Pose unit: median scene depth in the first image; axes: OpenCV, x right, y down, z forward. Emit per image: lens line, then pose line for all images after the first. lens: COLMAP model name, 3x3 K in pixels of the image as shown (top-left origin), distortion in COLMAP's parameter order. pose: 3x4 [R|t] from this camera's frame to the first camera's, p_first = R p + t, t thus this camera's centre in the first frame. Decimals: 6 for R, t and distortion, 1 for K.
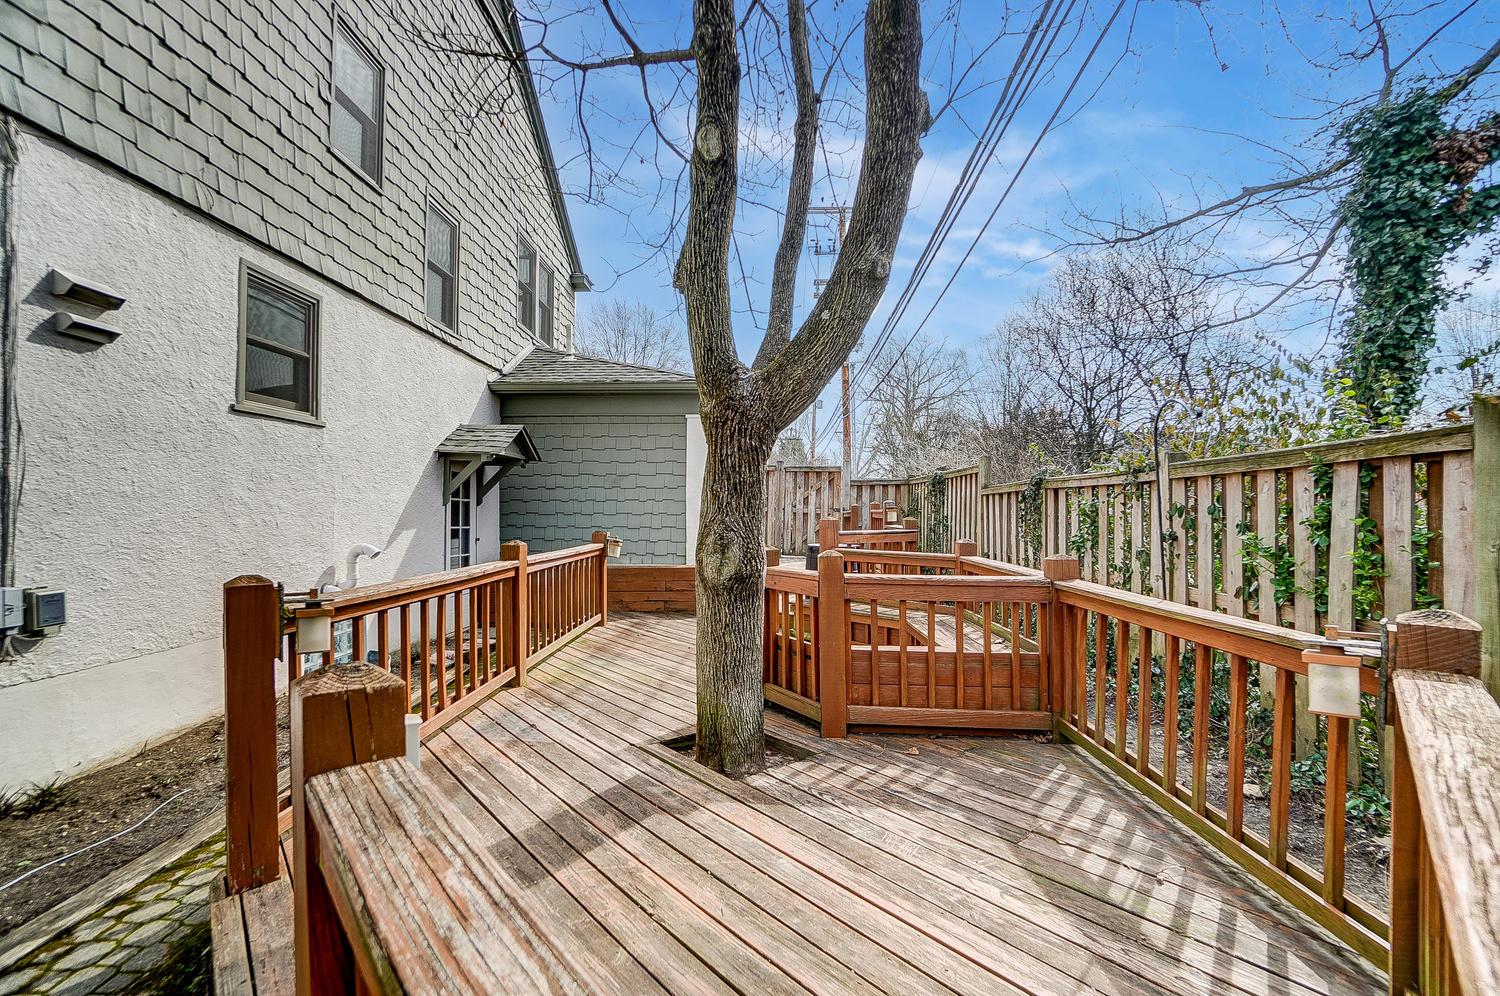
lens RADIAL K [[674.3, 0, 737.8], [0, 674.3, 491.7], [0, 0, 1]] dist [-0.059979, 0.022421]
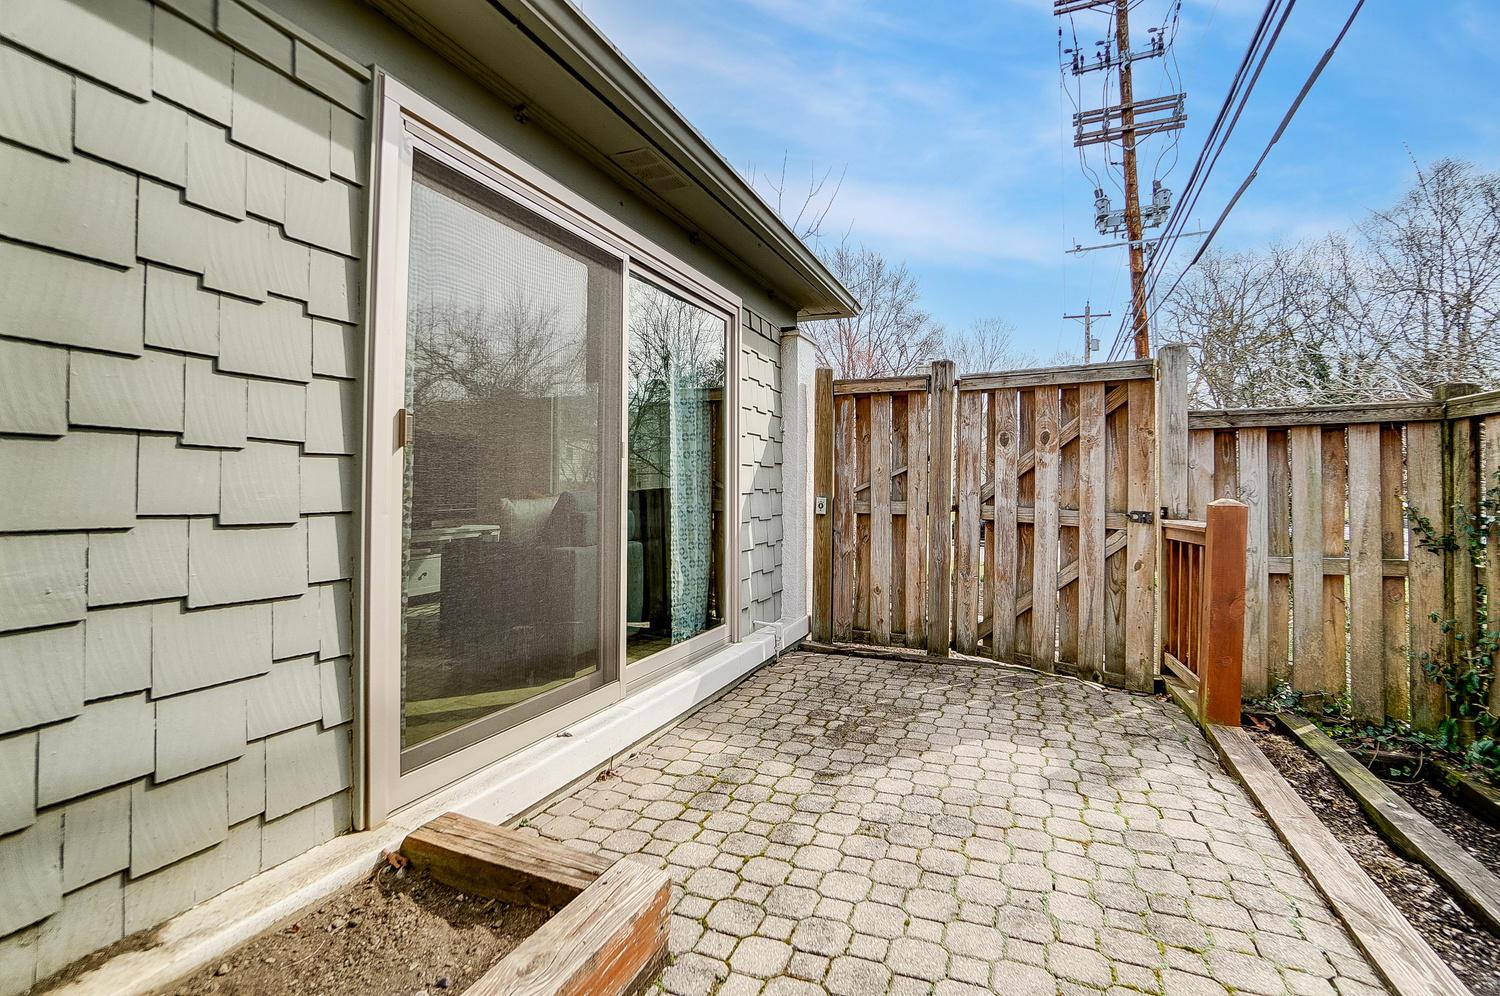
lens RADIAL K [[670.8, 0, 745.3], [0, 670.8, 450.0], [0, 0, 1]] dist [-0.060572, 0.013463]
pose [[0.932156, -0.010887, -0.361893, 0.139335], [0.002109, 0.999694, -0.024640, 0.008587], [0.362051, 0.022205, 0.931894, 1.023086]]
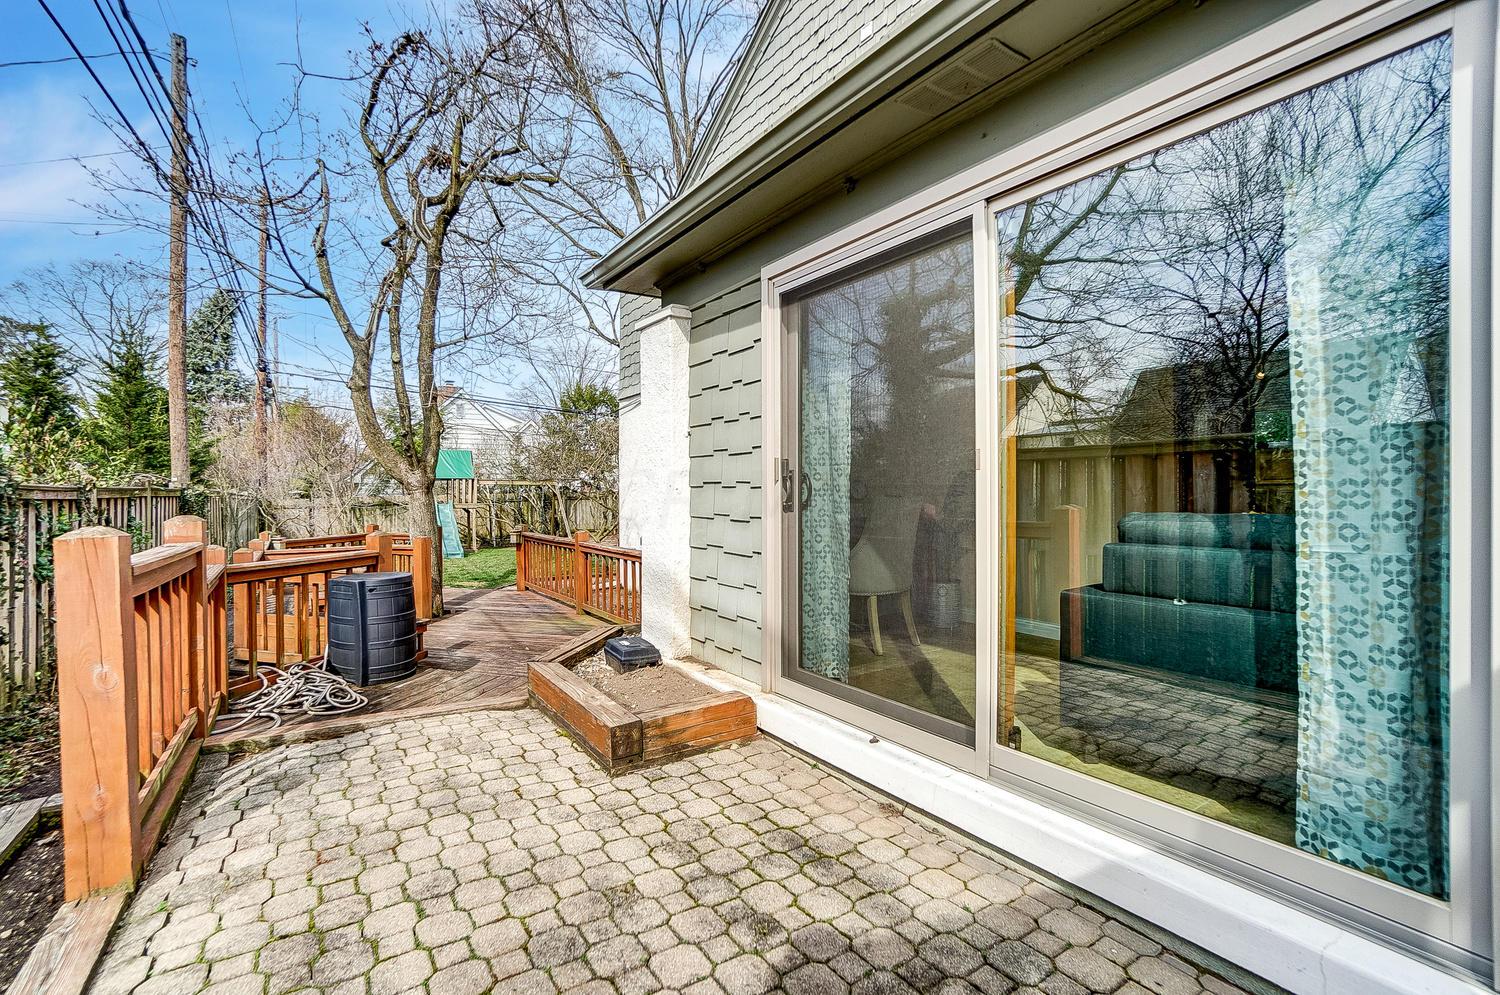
lens RADIAL K [[674.3, 0, 737.8], [0, 674.3, 491.2], [0, 0, 1]] dist [-0.059979, 0.022421]
pose [[-0.814283, 0.012221, -0.580340, 0.226898], [0.030633, 0.999290, -0.021939, 0.020304], [0.579660, -0.035643, -0.814079, 1.829923]]
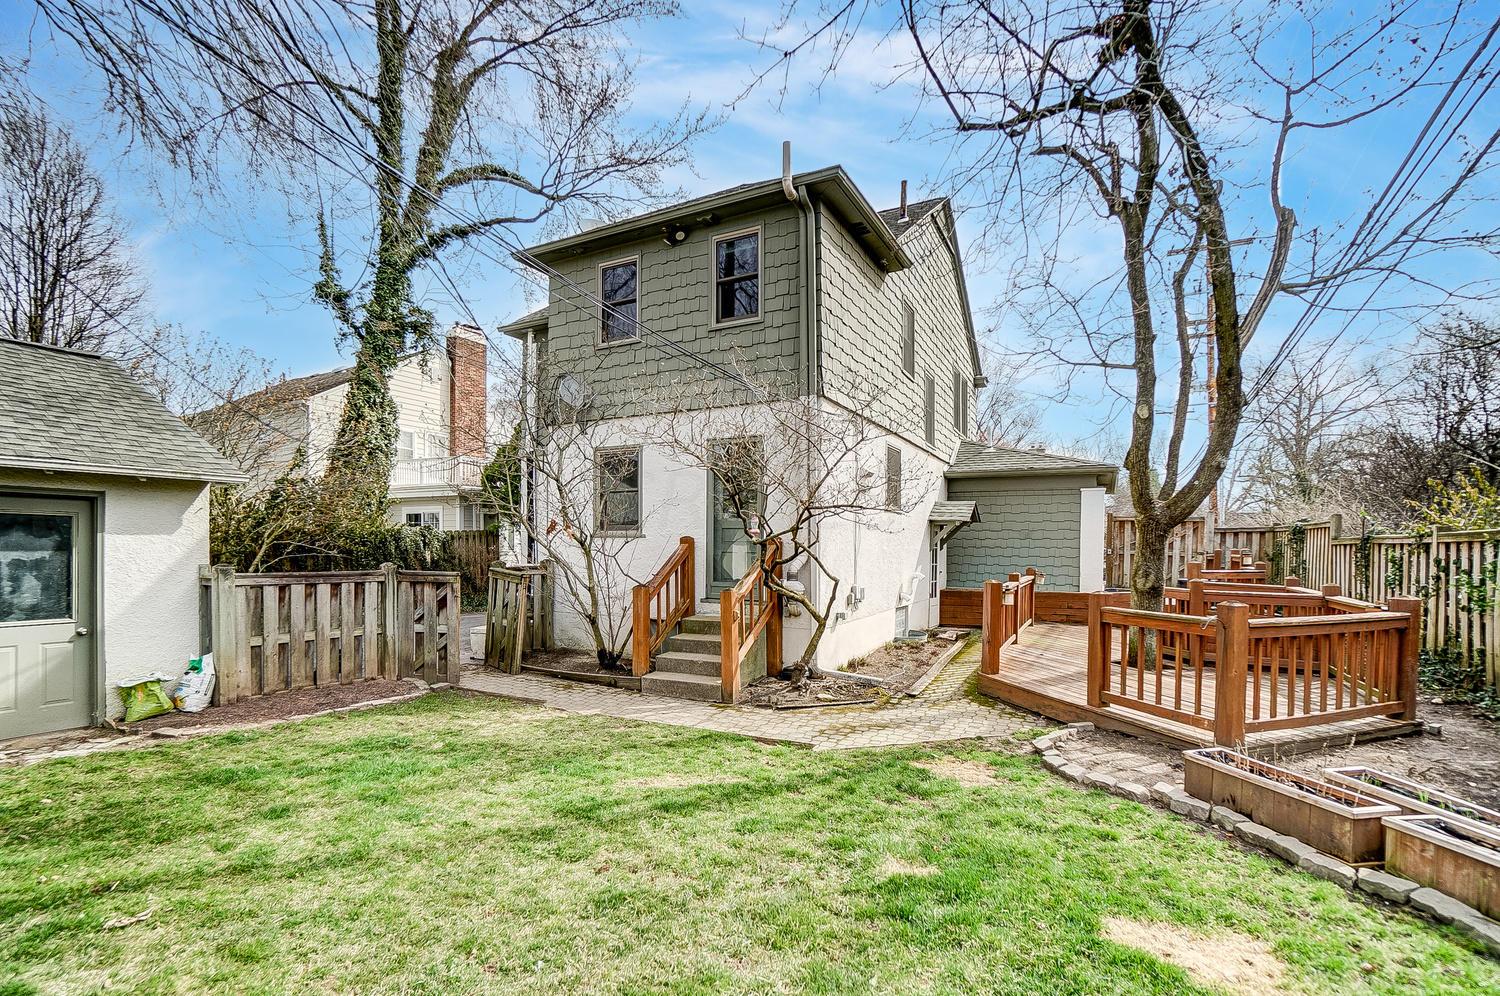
lens RADIAL K [[688.7, 0, 744.4], [0, 688.7, 560.3], [0, 0, 1]] dist [-0.058816, 0.020844]
pose [[0.900620, 0.011562, -0.434453, -0.091281], [0.009010, 0.998935, 0.045262, -0.032944], [0.434514, -0.044678, 0.899556, -0.622900]]
